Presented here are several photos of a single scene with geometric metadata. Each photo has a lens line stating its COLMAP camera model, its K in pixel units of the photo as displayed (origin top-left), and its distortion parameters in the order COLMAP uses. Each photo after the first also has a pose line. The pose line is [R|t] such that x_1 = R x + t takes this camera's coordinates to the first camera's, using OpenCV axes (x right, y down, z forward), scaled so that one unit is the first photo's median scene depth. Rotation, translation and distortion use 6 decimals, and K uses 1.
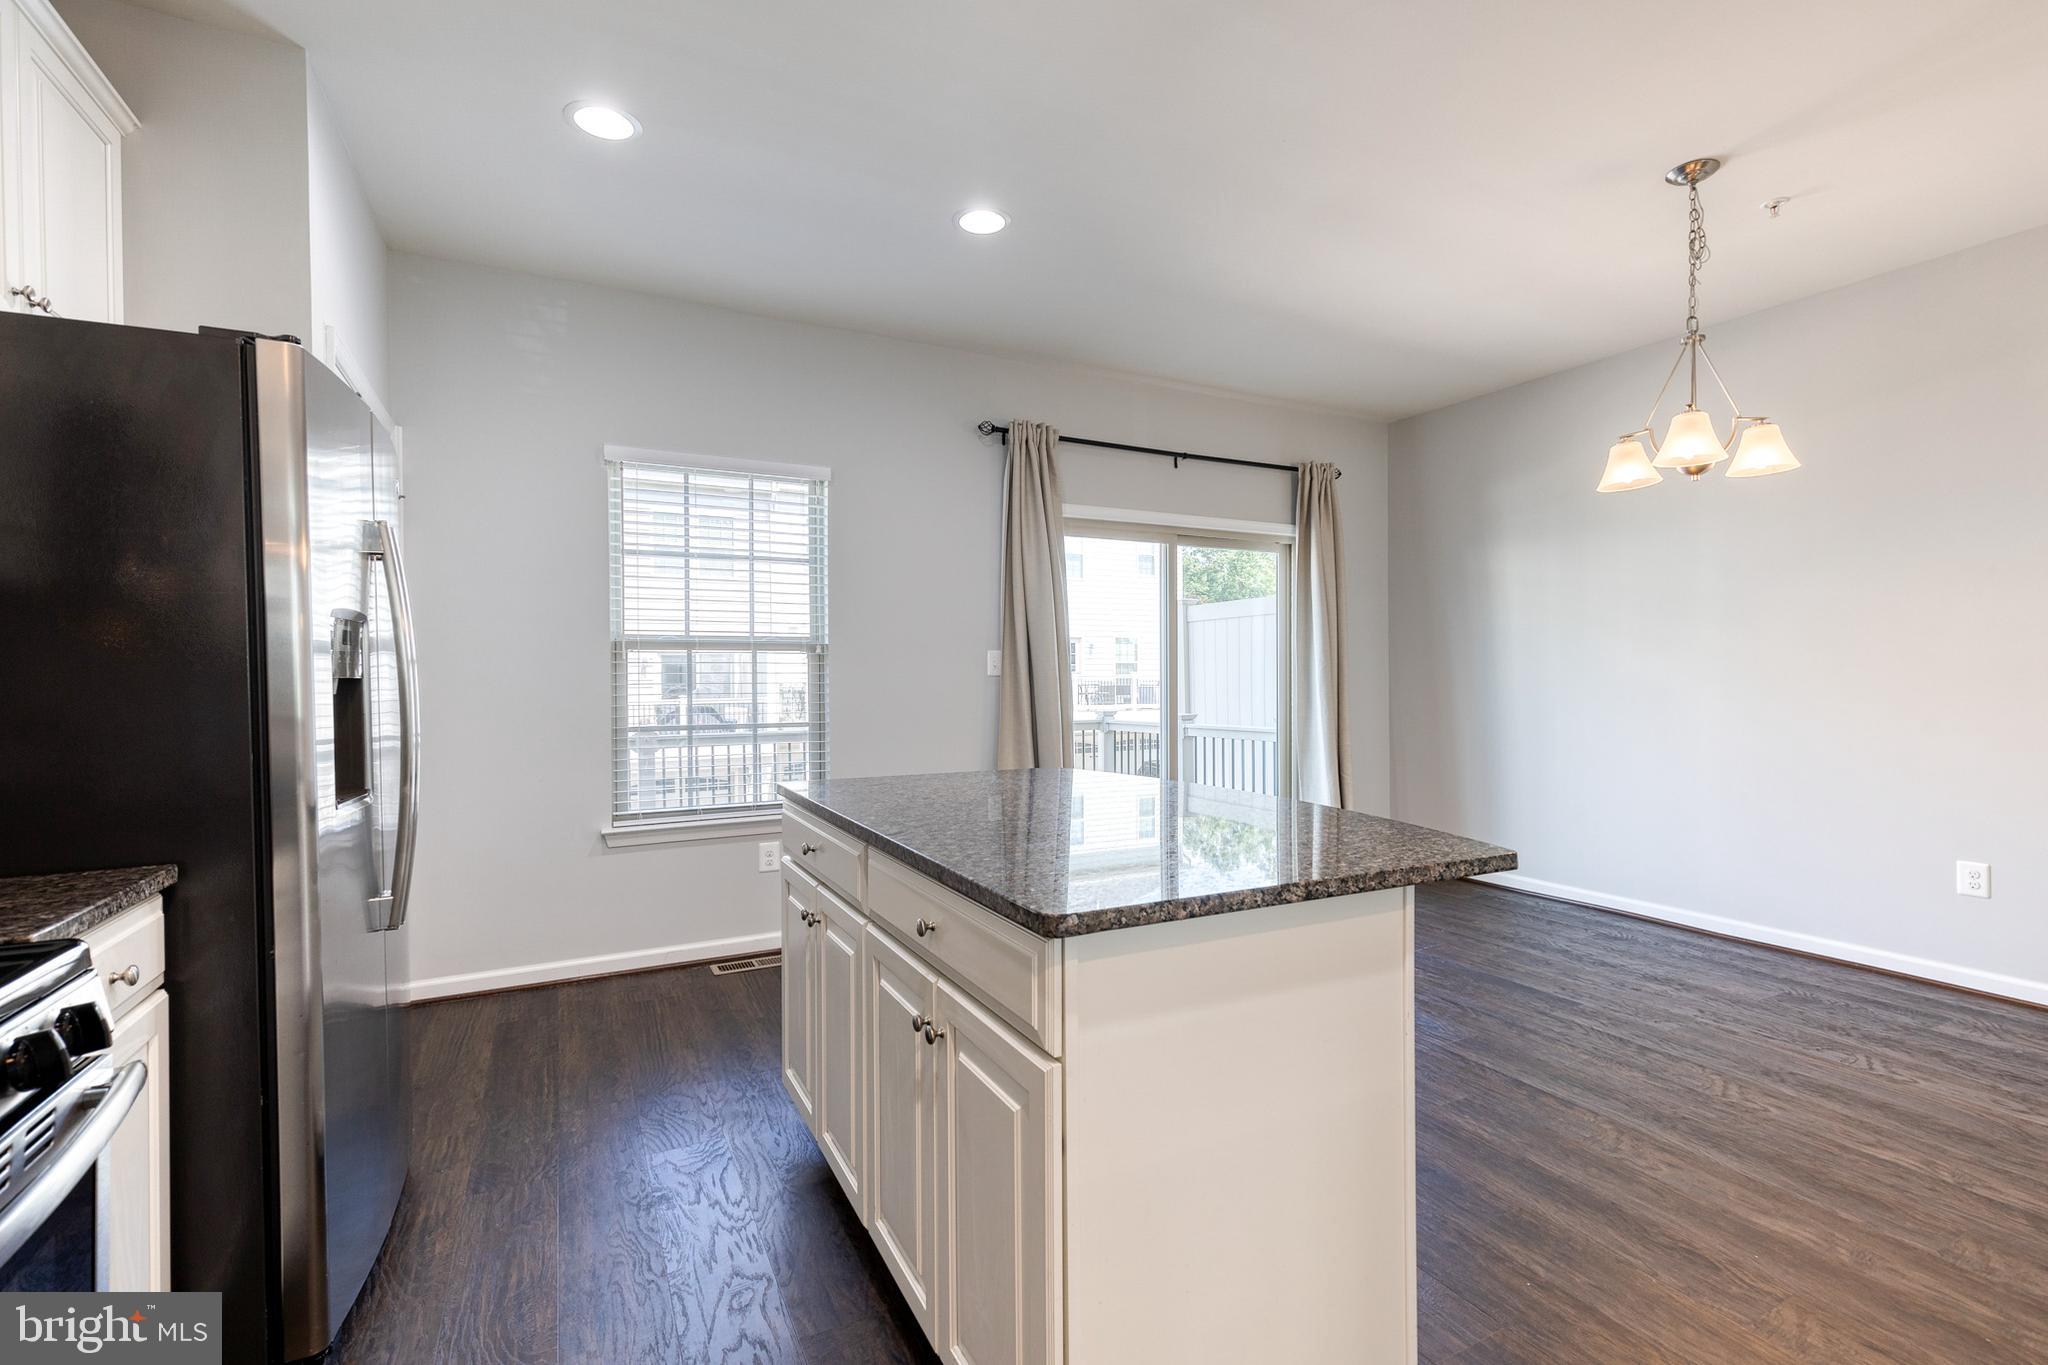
lens RADIAL K [[919.6, 0, 1035.7], [0, 919.6, 677.2], [0, 0, 1]] dist [0.003224, -0.000077]
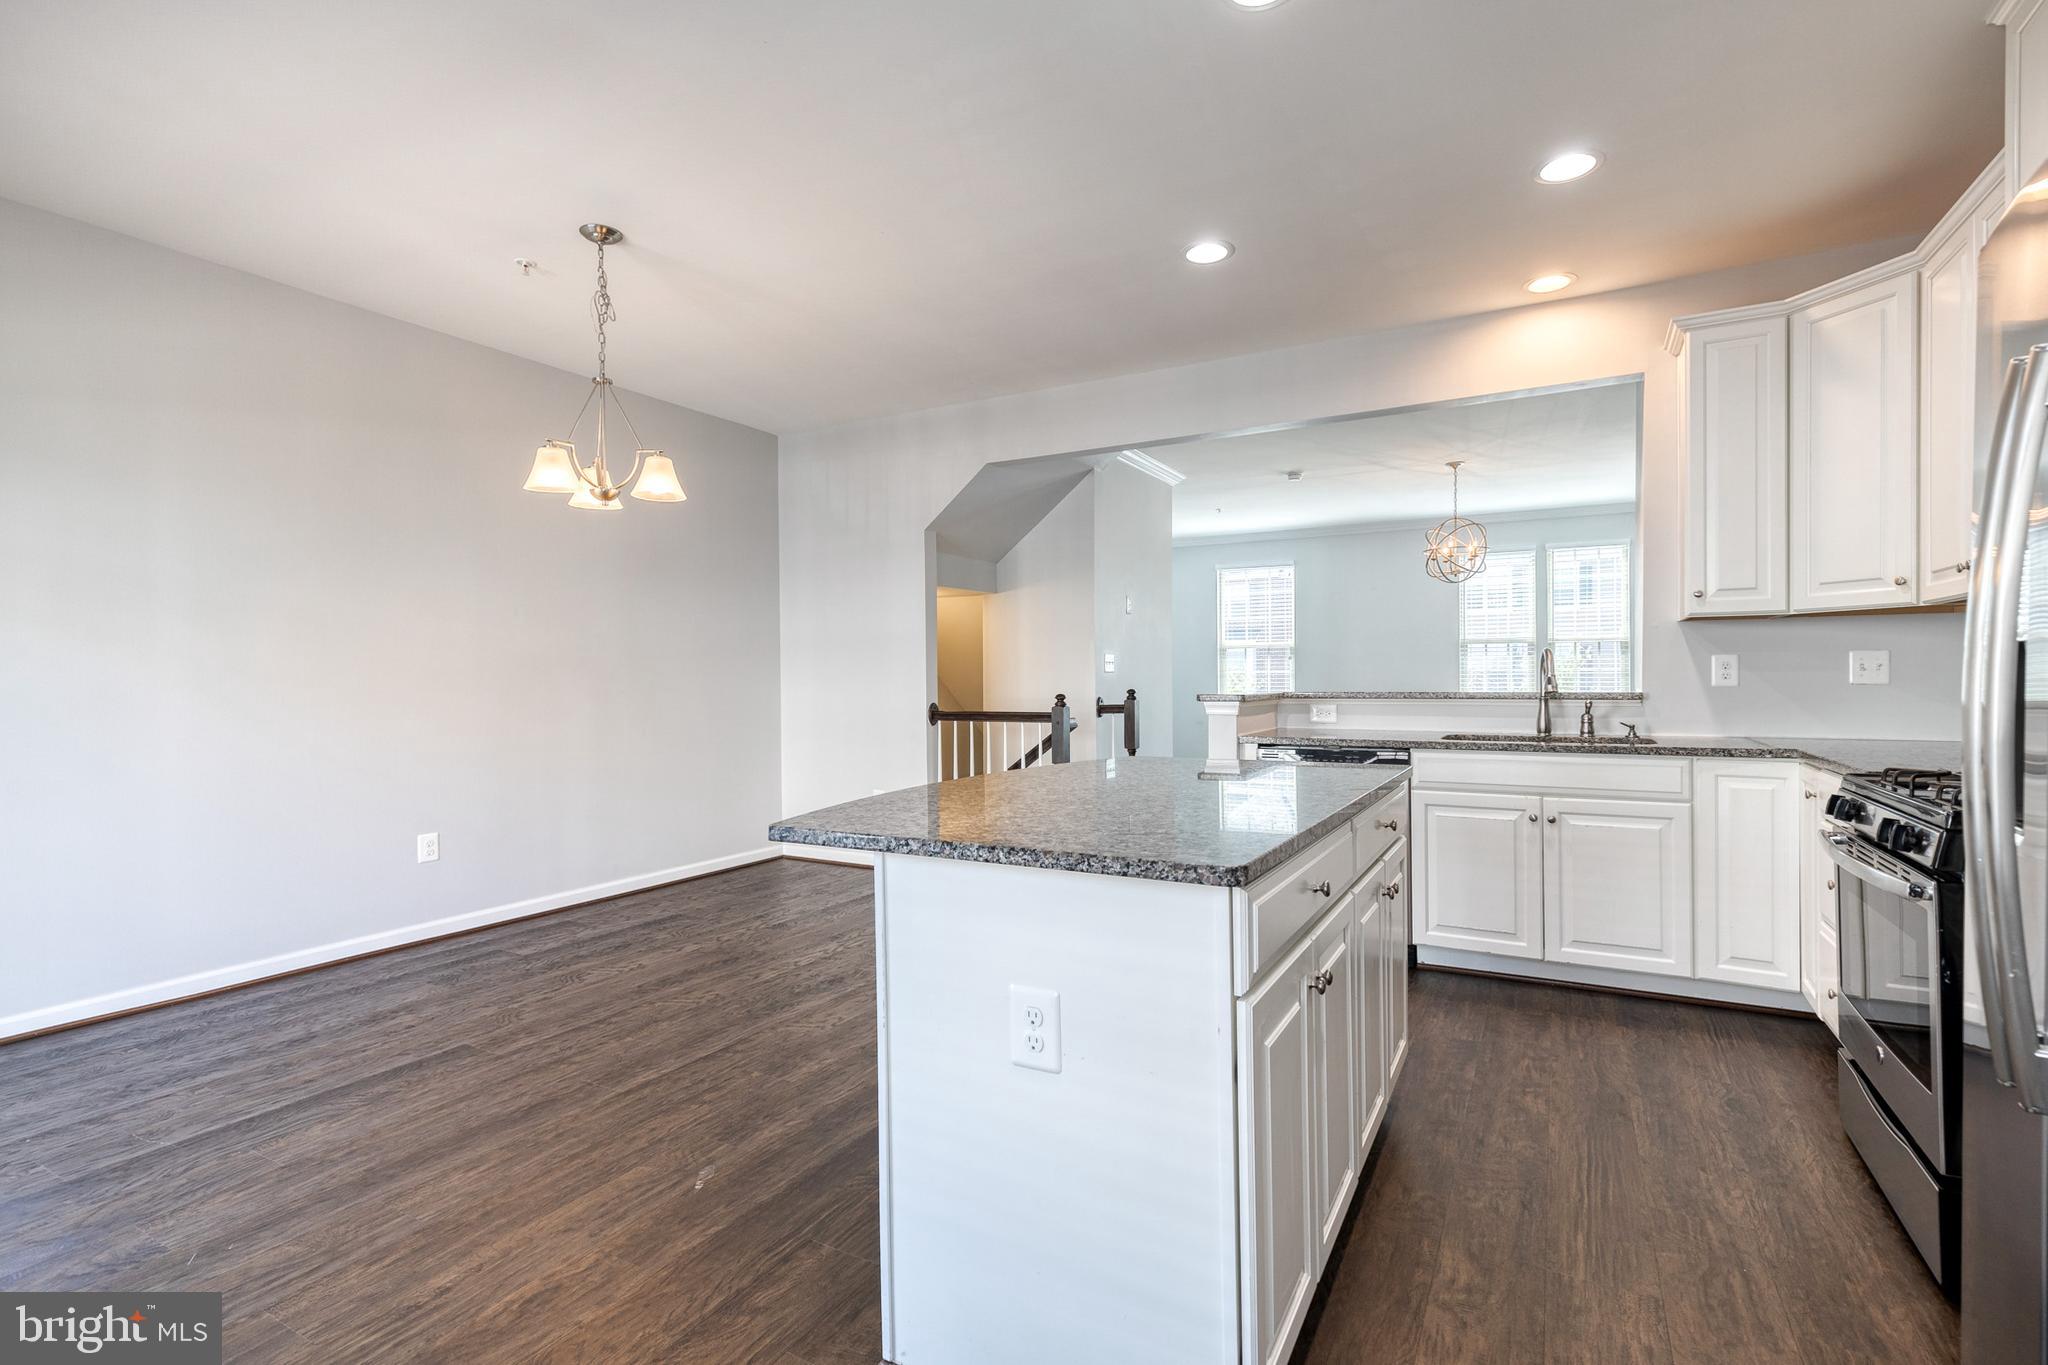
lens RADIAL K [[931.5, 0, 1055.1], [0, 931.5, 676.1], [0, 0, 1]] dist [0.005378, -0.000115]
pose [[-0.556852, 0.011026, 0.830538, -0.497329], [0.016547, 0.999861, -0.002180, 0.008712], [-0.830447, 0.012529, -0.556957, 1.052469]]
